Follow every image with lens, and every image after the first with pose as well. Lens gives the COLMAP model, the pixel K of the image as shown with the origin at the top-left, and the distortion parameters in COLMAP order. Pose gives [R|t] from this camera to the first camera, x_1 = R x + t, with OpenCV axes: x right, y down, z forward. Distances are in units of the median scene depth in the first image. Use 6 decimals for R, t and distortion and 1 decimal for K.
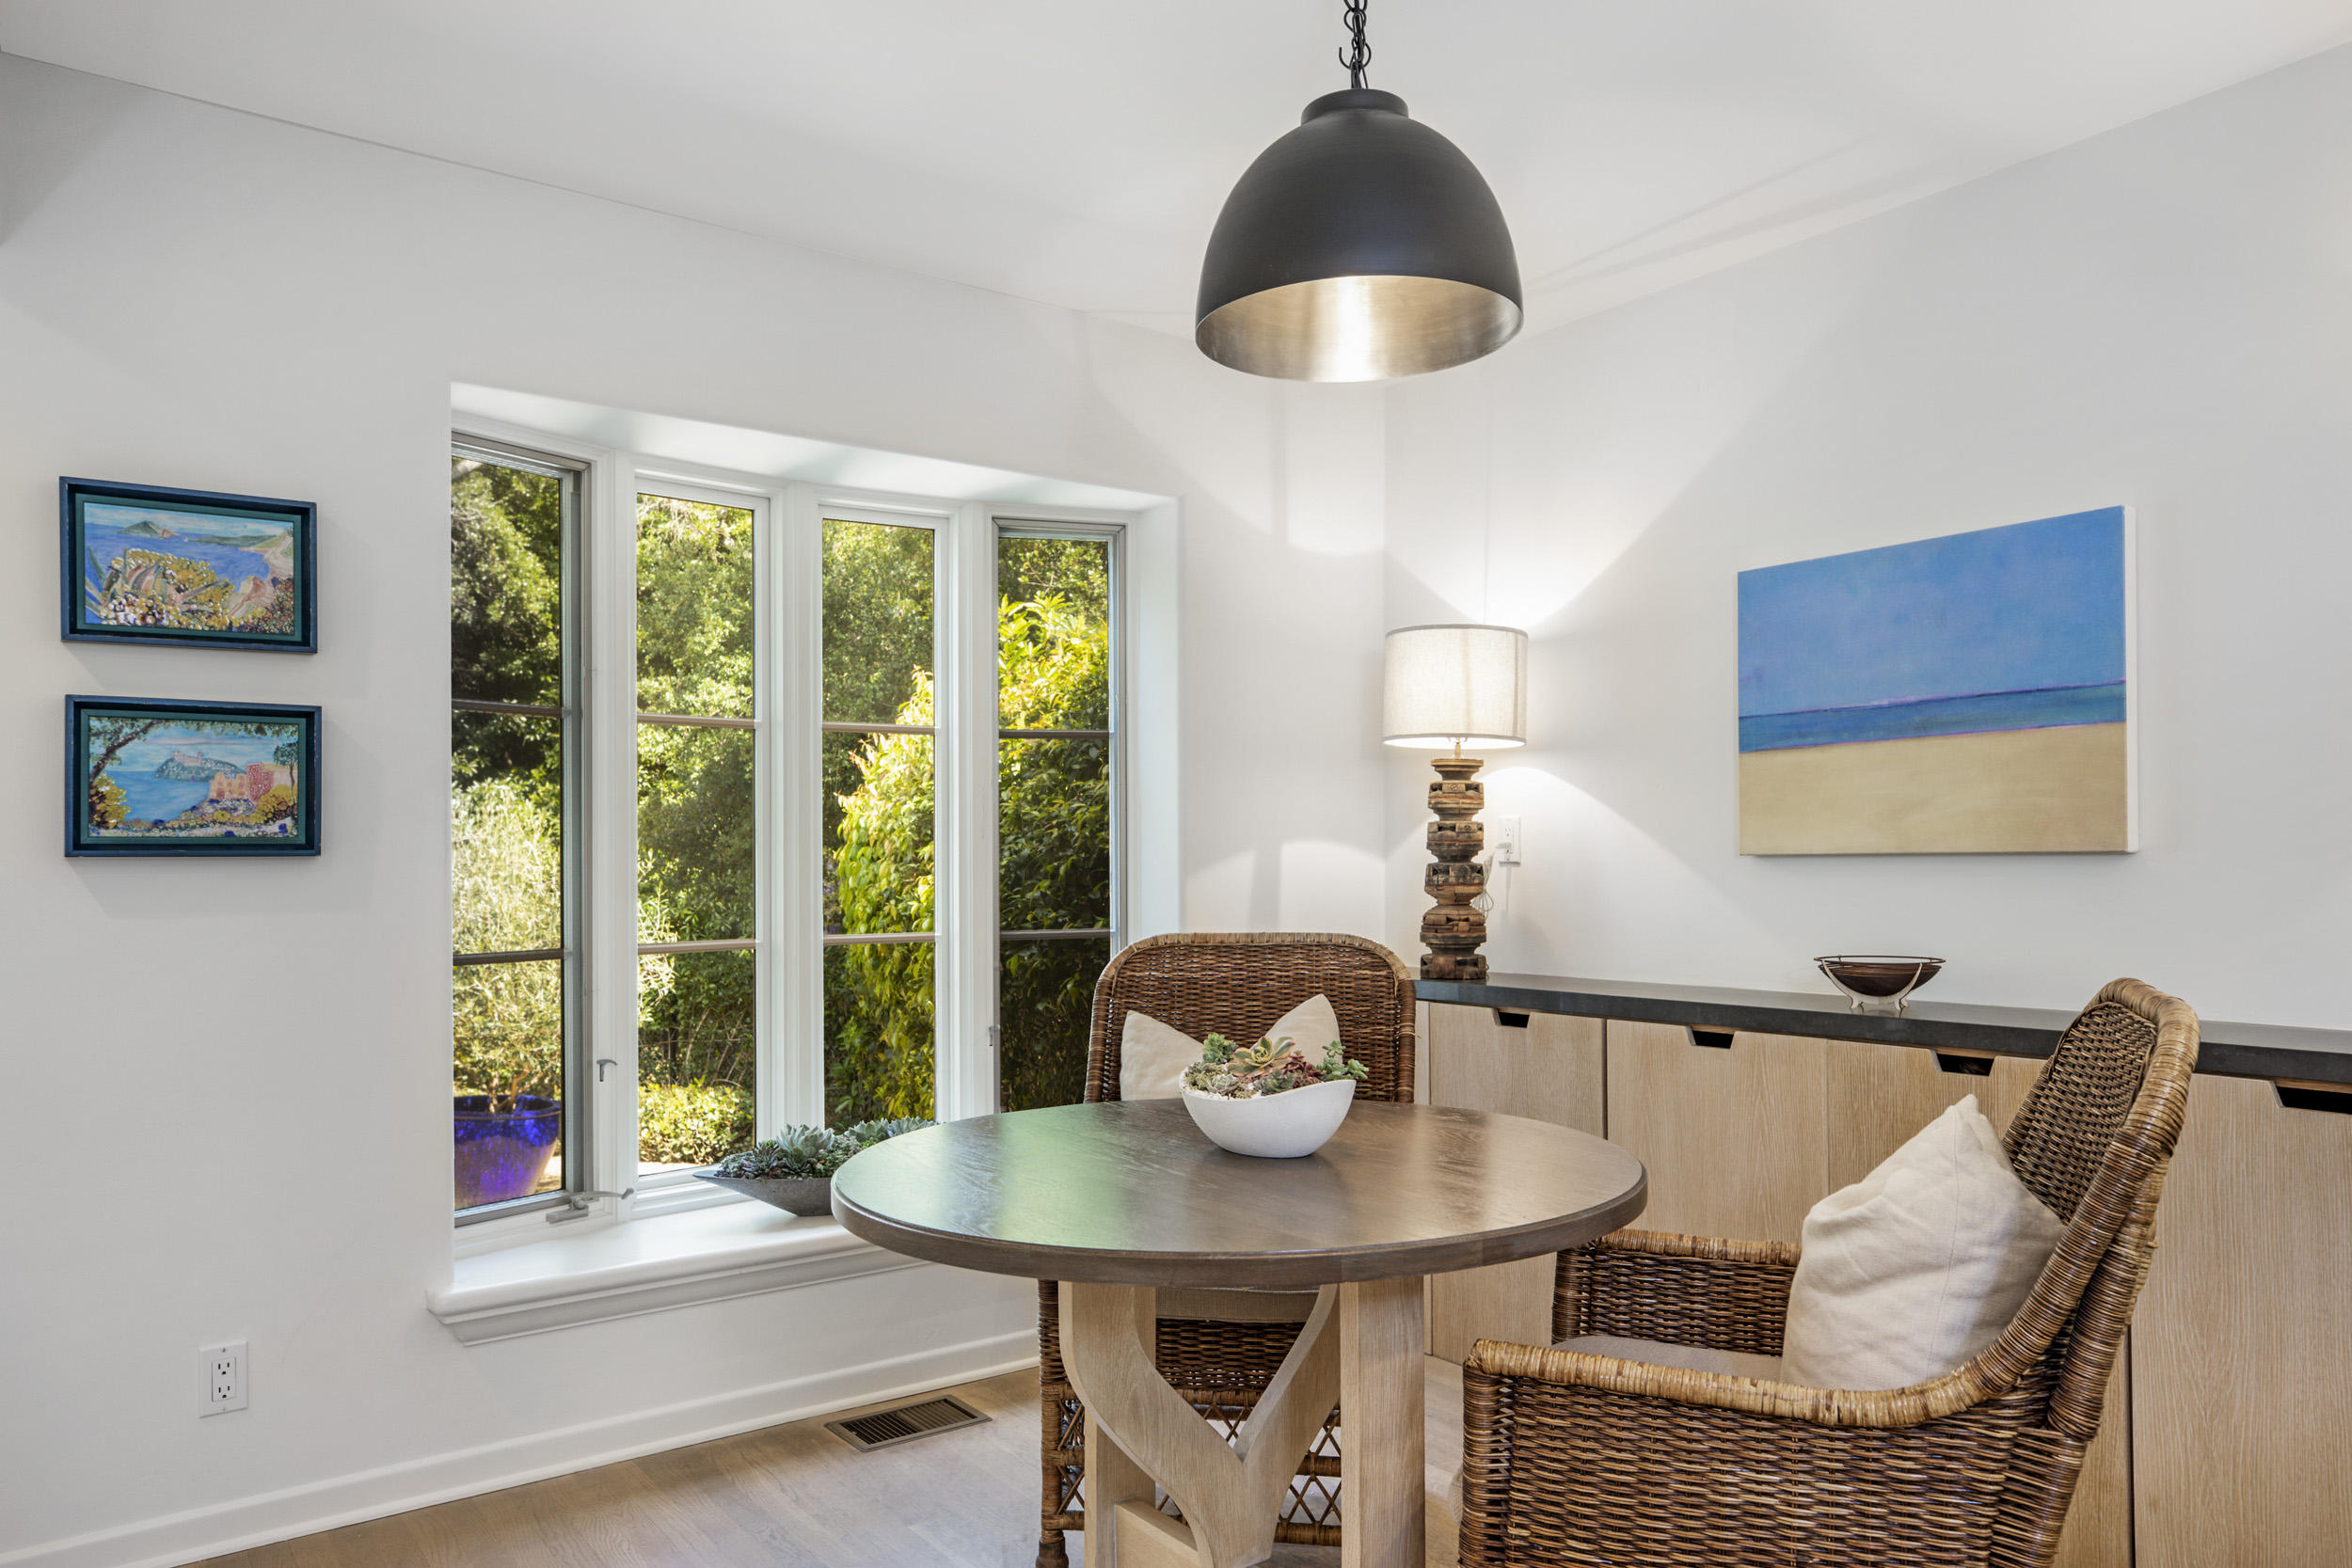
lens RADIAL K [[1681.0, 0, 1198.2], [0, 1681.0, 829.1], [0, 0, 1]] dist [0.009695, 0.003932]
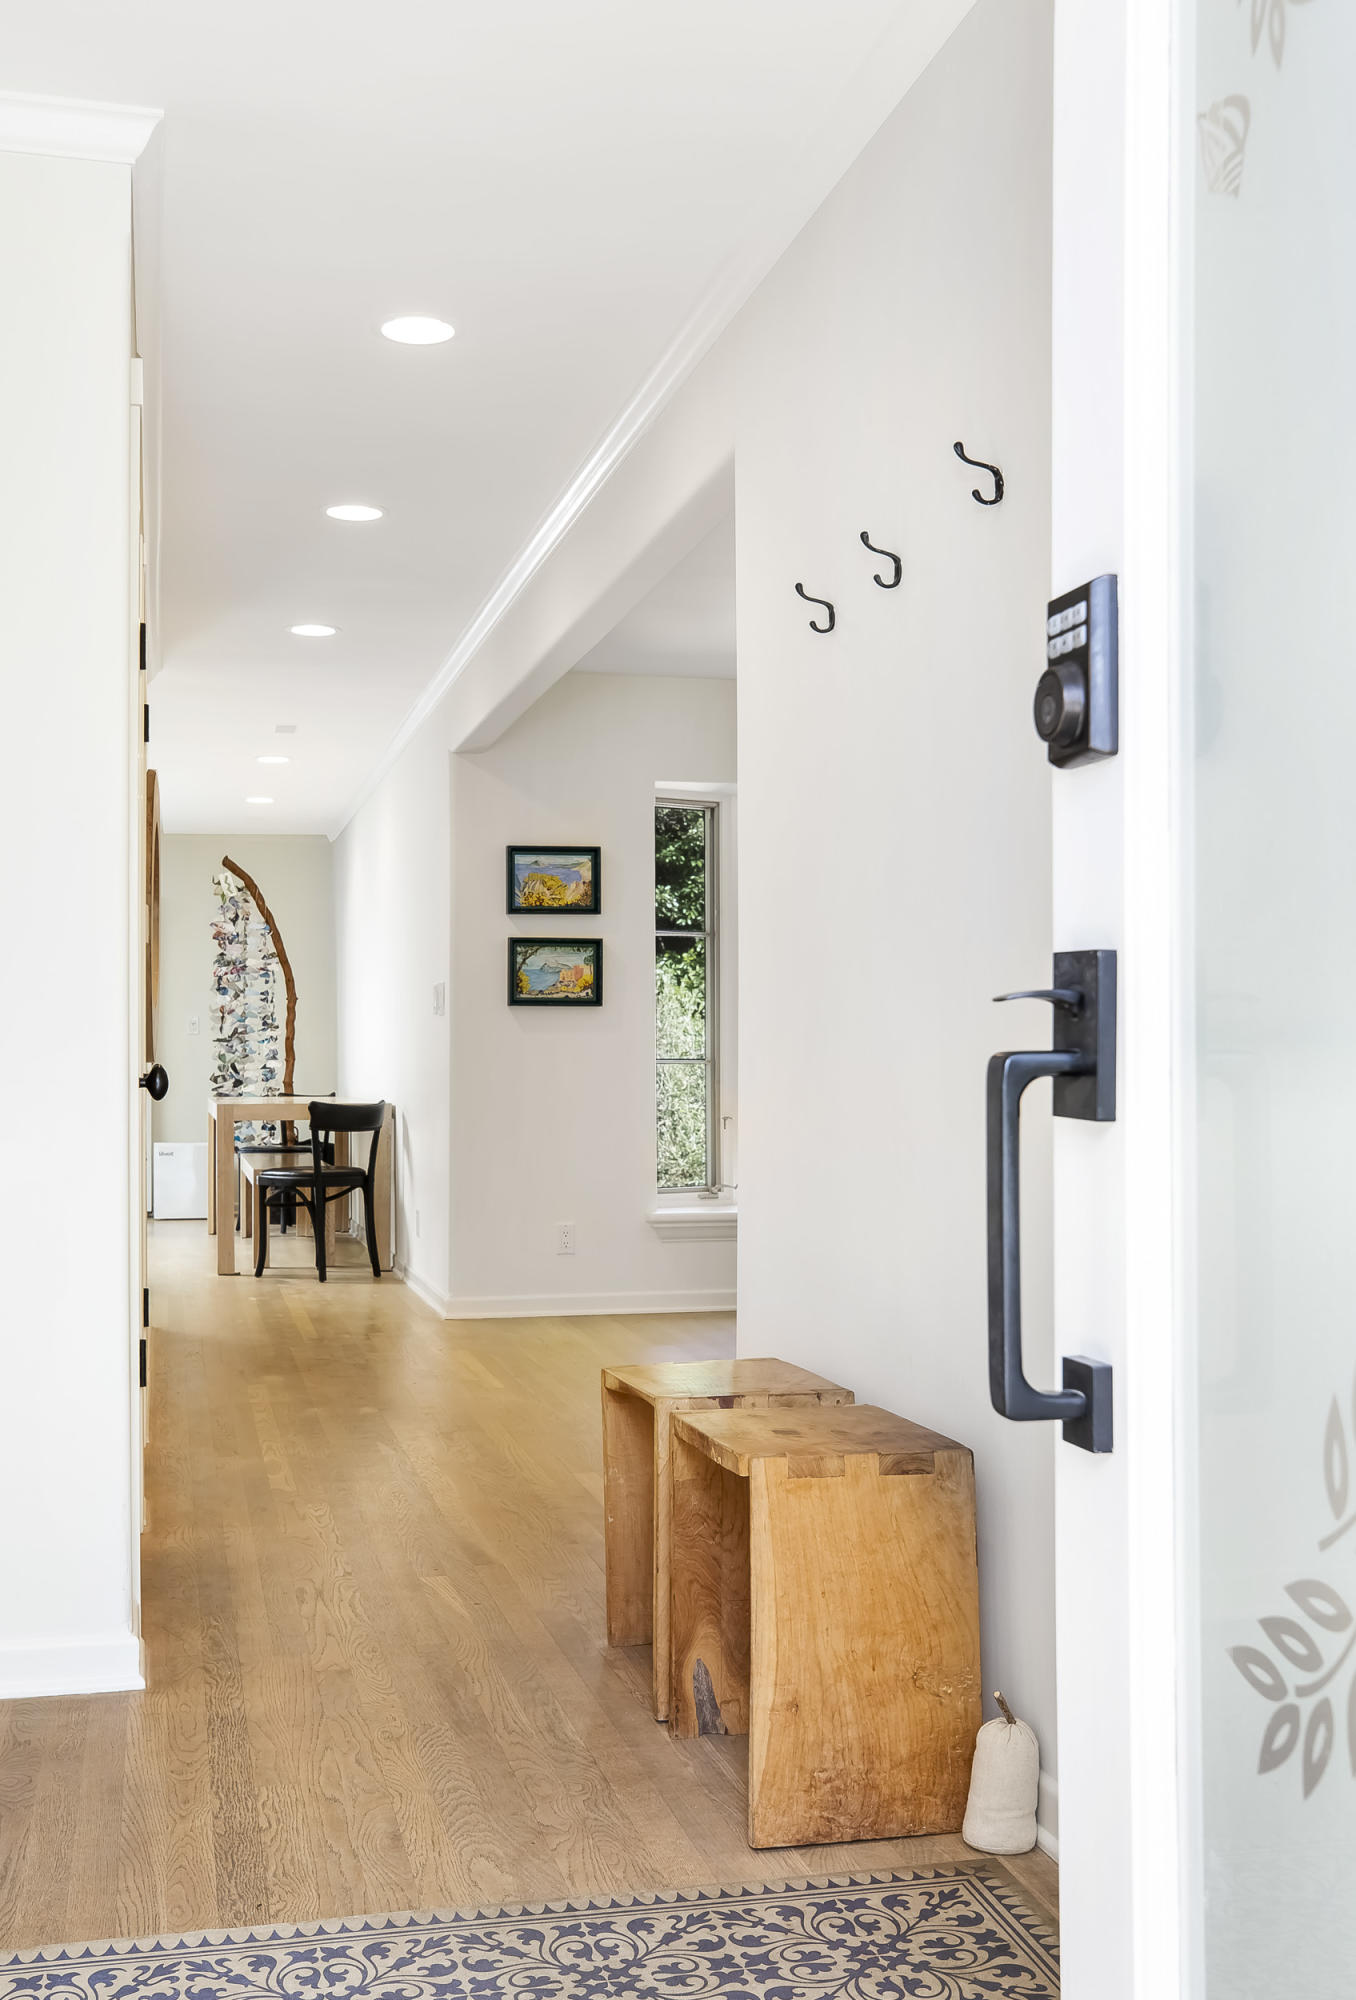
lens RADIAL K [[2029.4, 0, 677.1], [0, 2029.4, 1004.7], [0, 0, 1]] dist [0.000524, 0.000000]
pose [[0.929056, -0.003241, -0.369924, 0.553058], [0.001020, 0.999980, -0.006199, 0.030282], [0.369937, 0.005382, 0.929041, -1.432812]]
